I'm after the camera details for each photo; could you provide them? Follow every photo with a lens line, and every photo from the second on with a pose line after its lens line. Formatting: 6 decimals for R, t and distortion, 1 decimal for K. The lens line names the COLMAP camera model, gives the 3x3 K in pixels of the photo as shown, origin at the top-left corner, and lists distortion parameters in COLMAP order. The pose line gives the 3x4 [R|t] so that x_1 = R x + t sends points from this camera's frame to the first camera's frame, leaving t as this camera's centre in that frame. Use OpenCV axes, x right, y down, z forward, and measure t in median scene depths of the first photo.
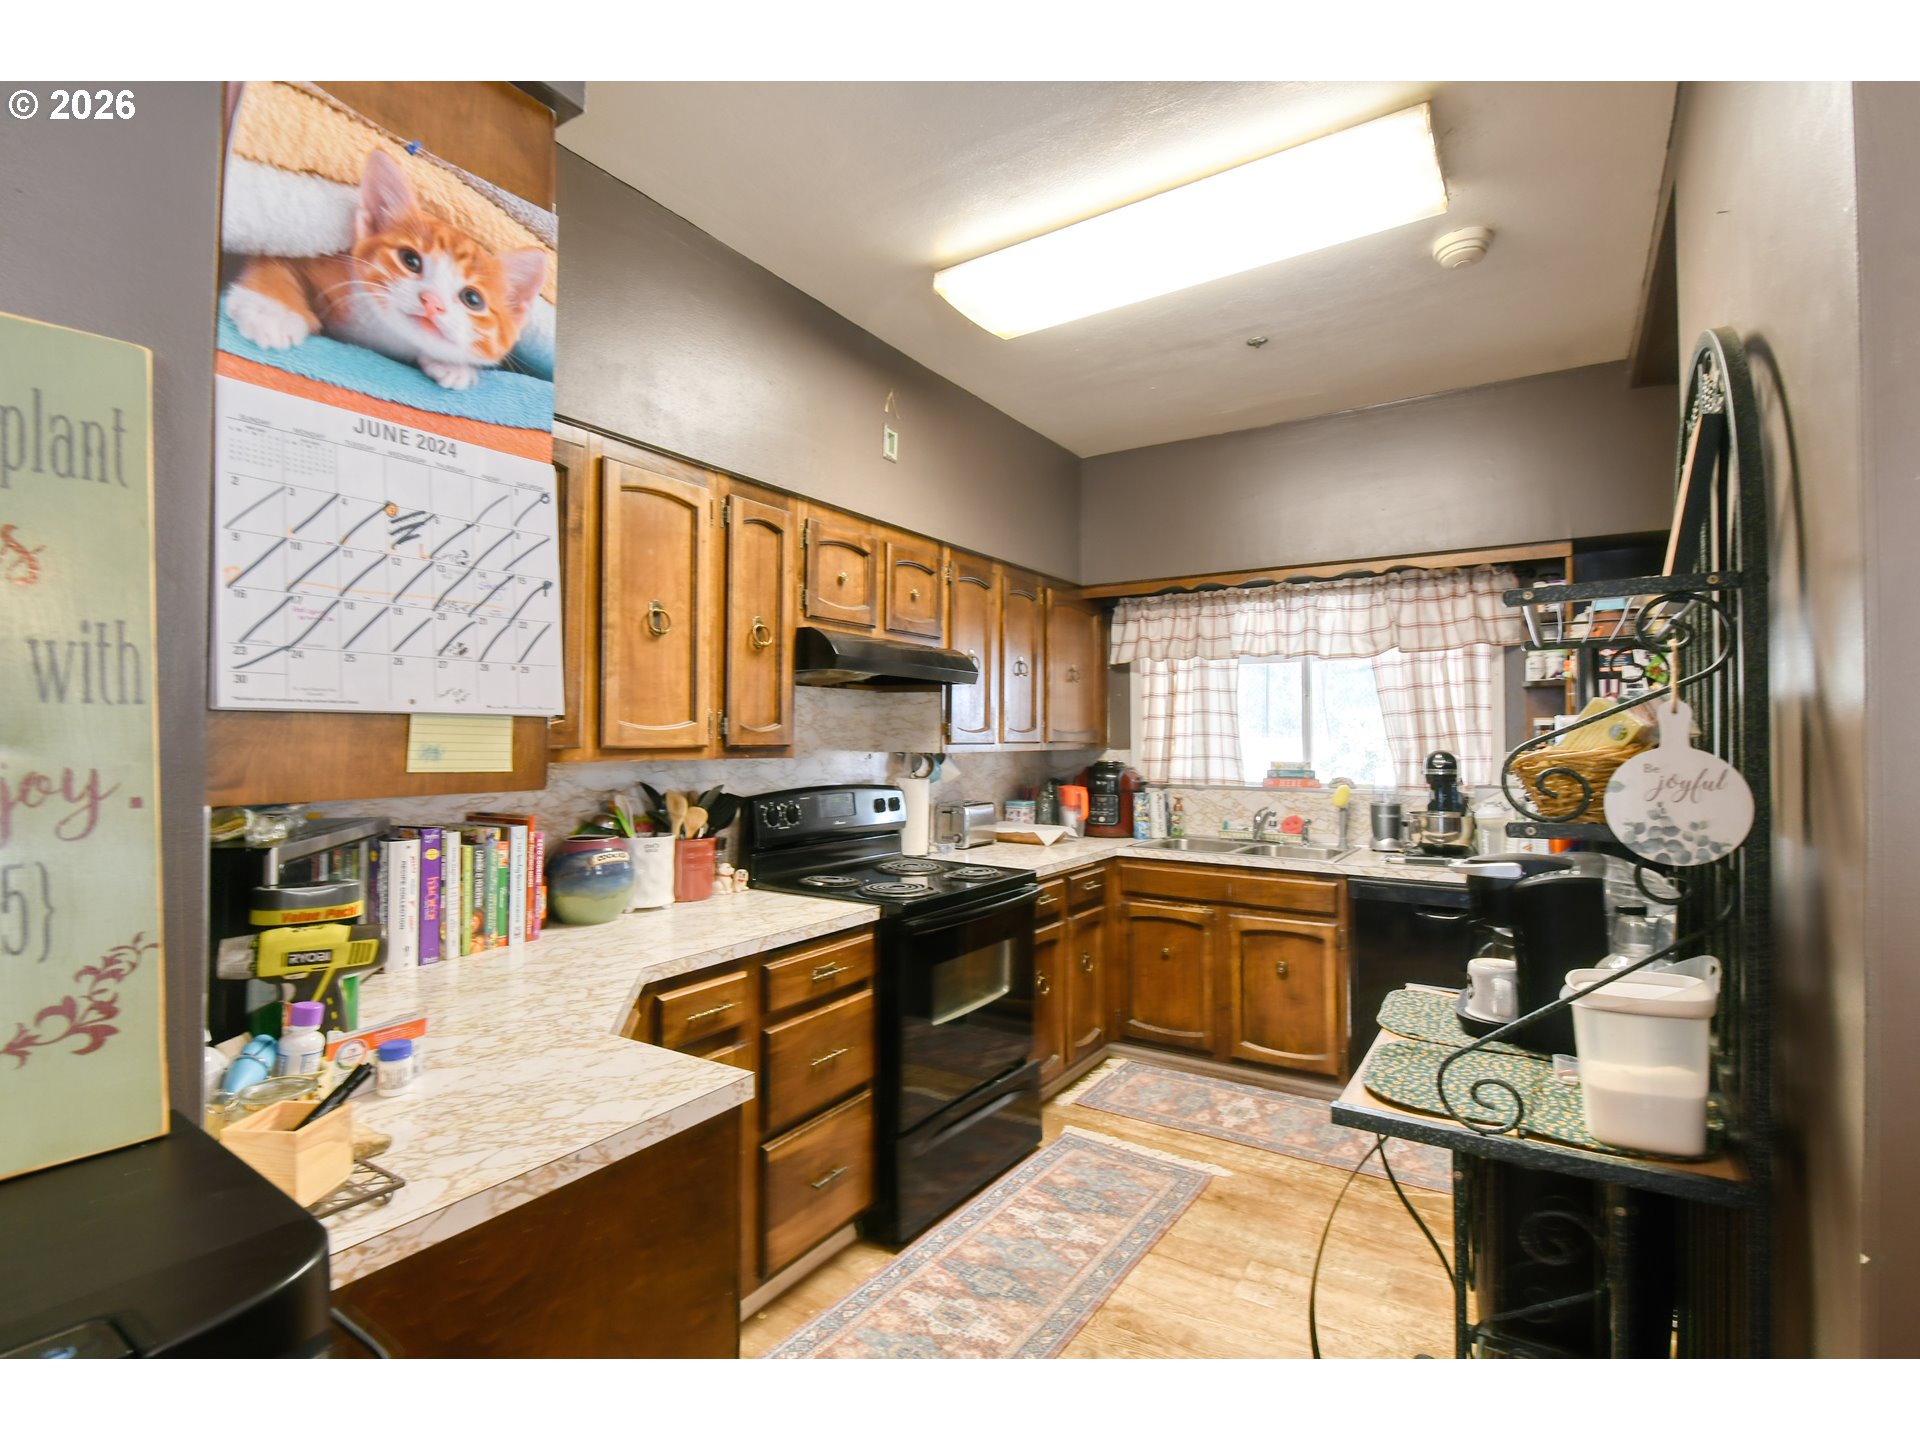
lens RADIAL K [[931.5, 0, 959.0], [0, 931.5, 732.0], [0, 0, 1]] dist [0.026947, -0.026459]
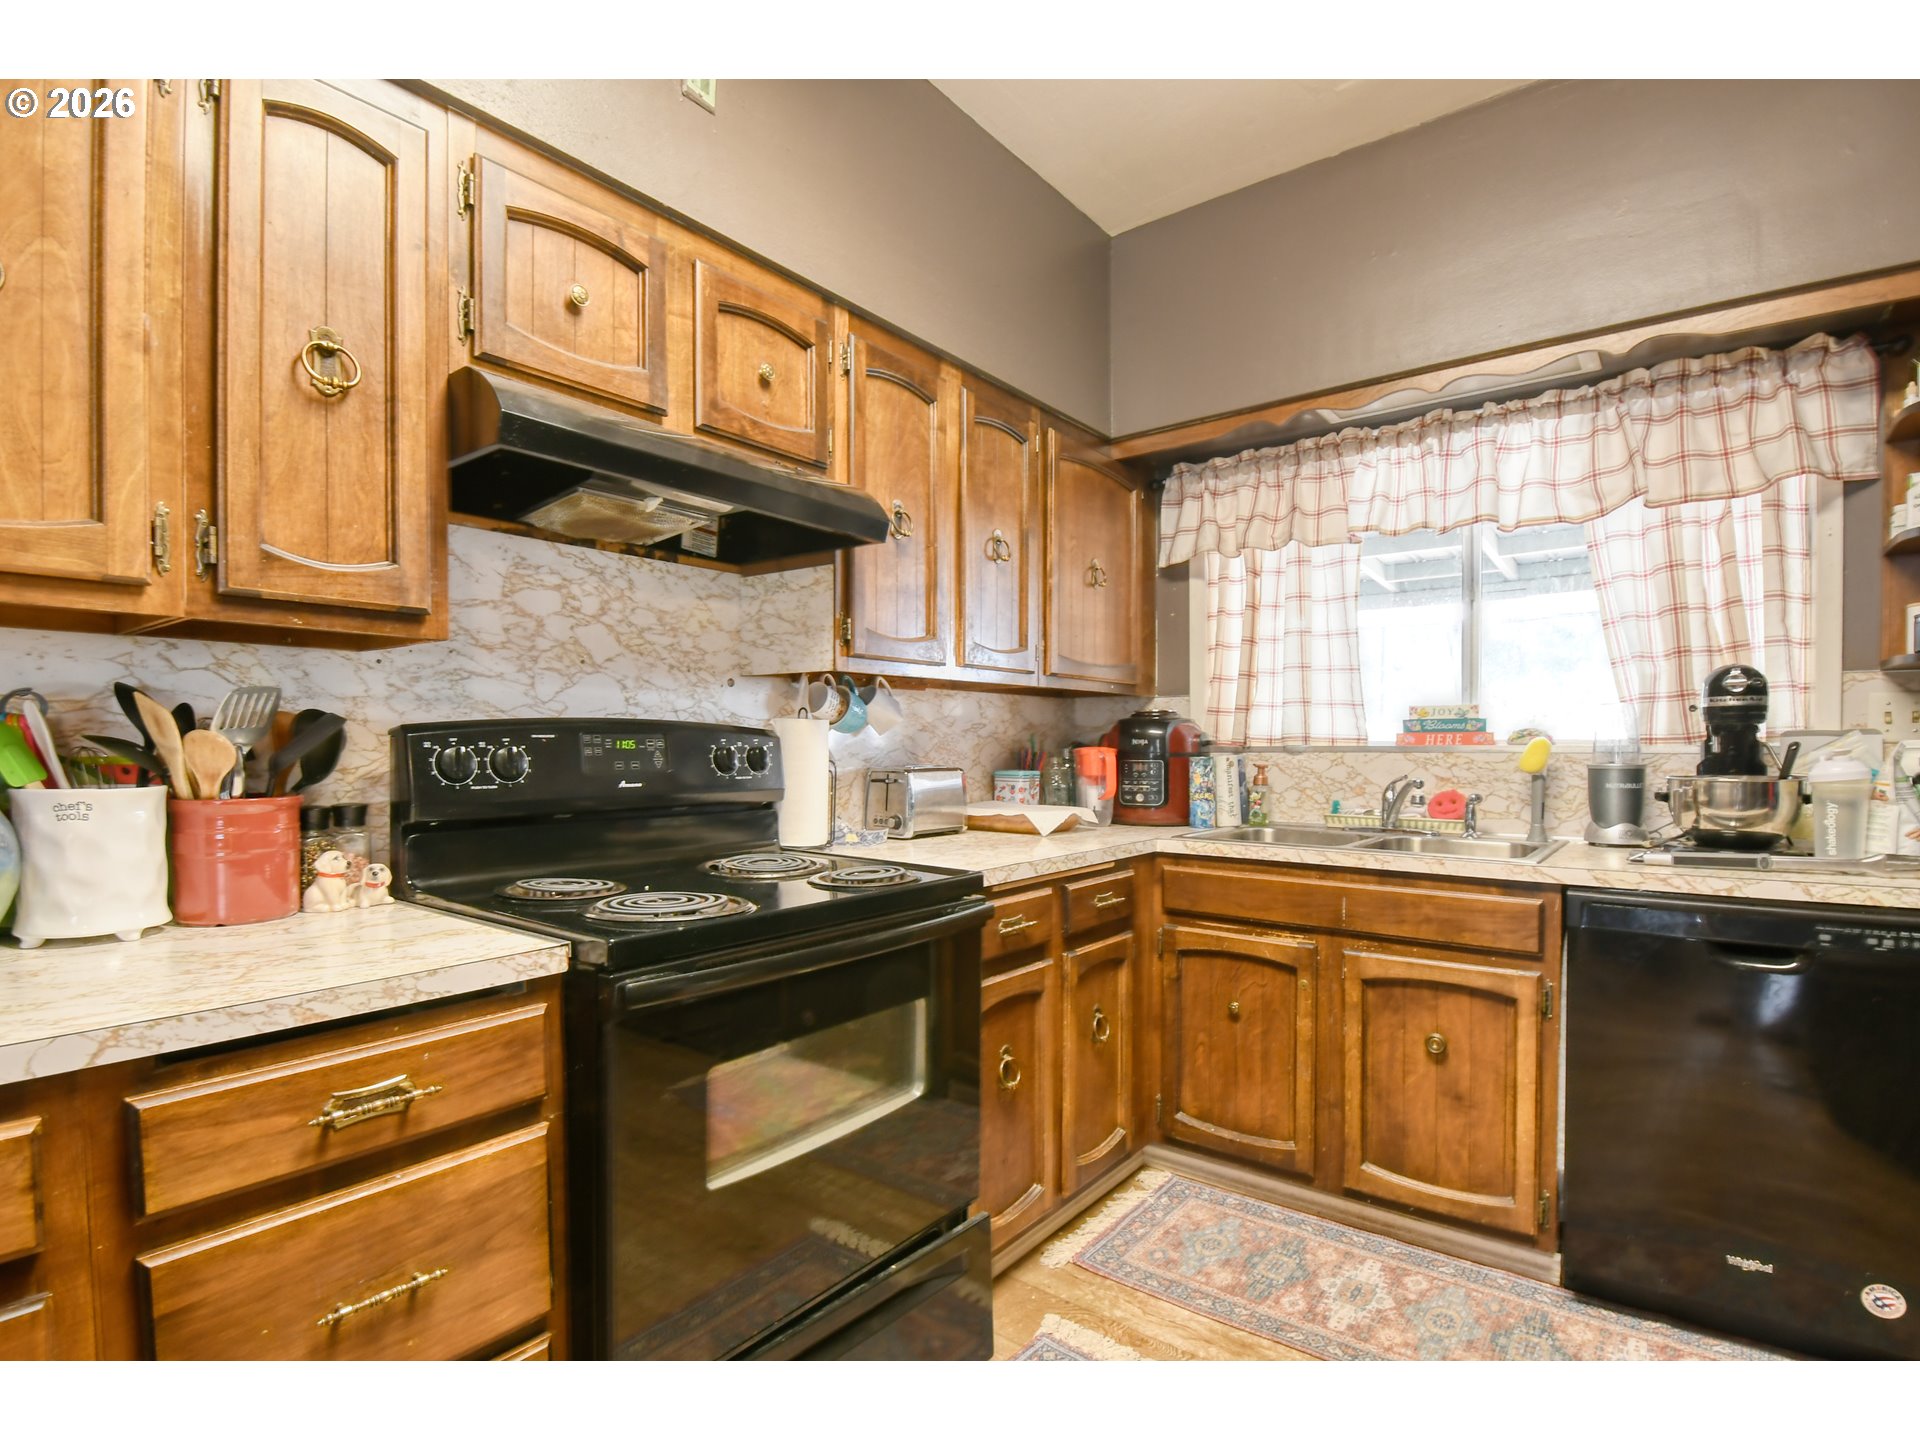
lens RADIAL K [[942.7, 0, 964.2], [0, 942.7, 775.3], [0, 0, 1]] dist [0.021102, -0.027781]
pose [[0.995923, -0.001469, -0.090193, 0.101313], [0.004832, 0.999301, 0.037080, 0.059136], [0.090076, -0.037365, 0.995234, 0.373516]]
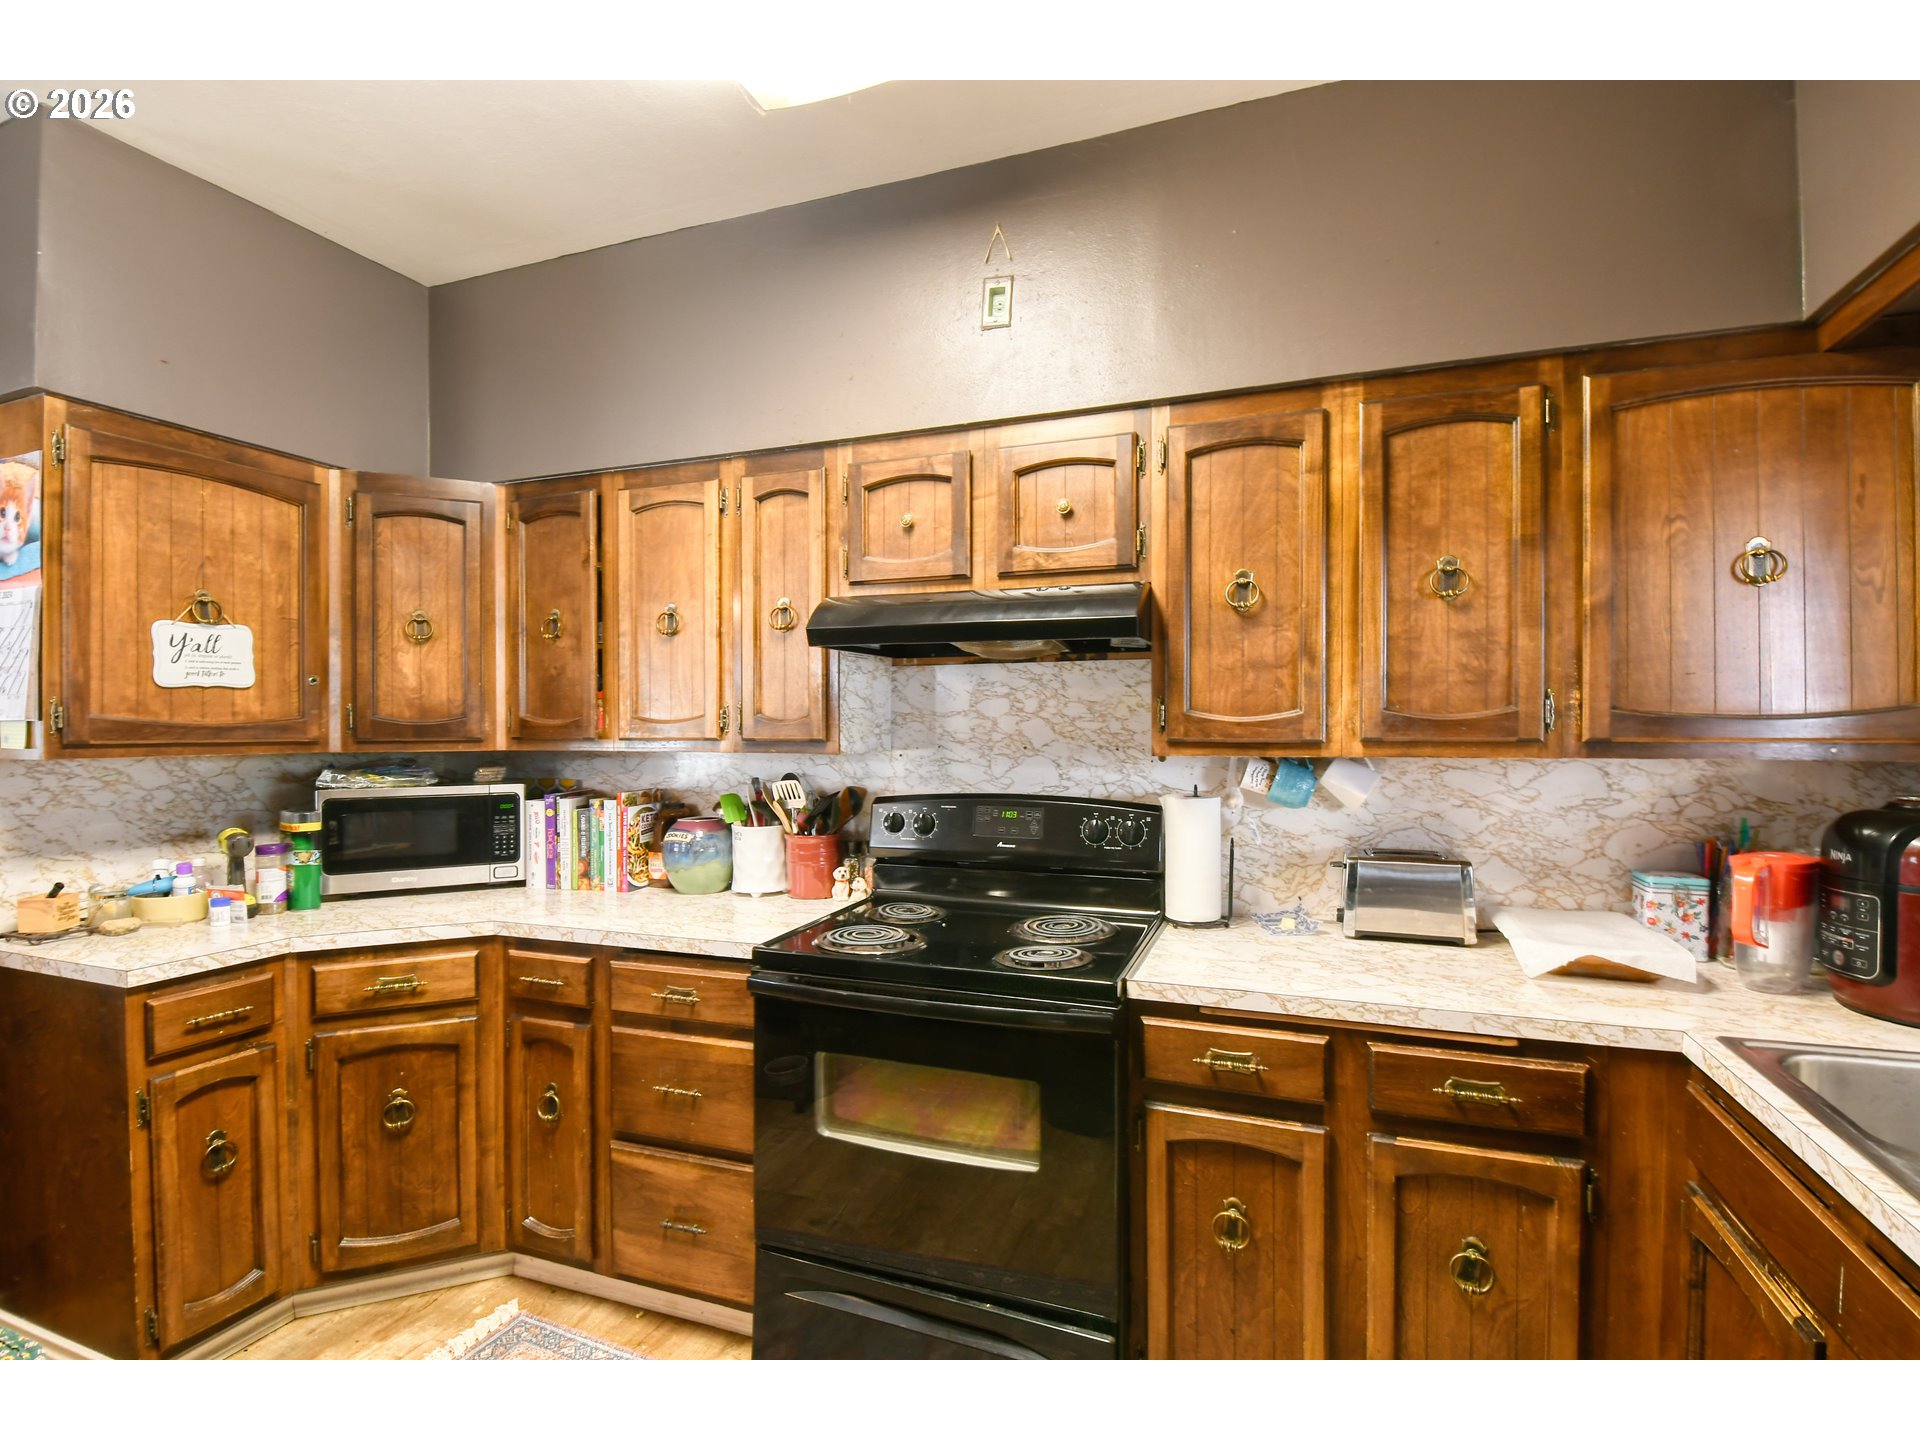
lens RADIAL K [[931.5, 0, 959.0], [0, 931.5, 732.0], [0, 0, 1]] dist [0.026947, -0.026459]
pose [[0.197390, 0.001654, -0.980324, 0.484446], [0.007277, 0.999969, 0.003152, 0.004124], [0.980298, -0.007756, 0.197372, 0.674154]]
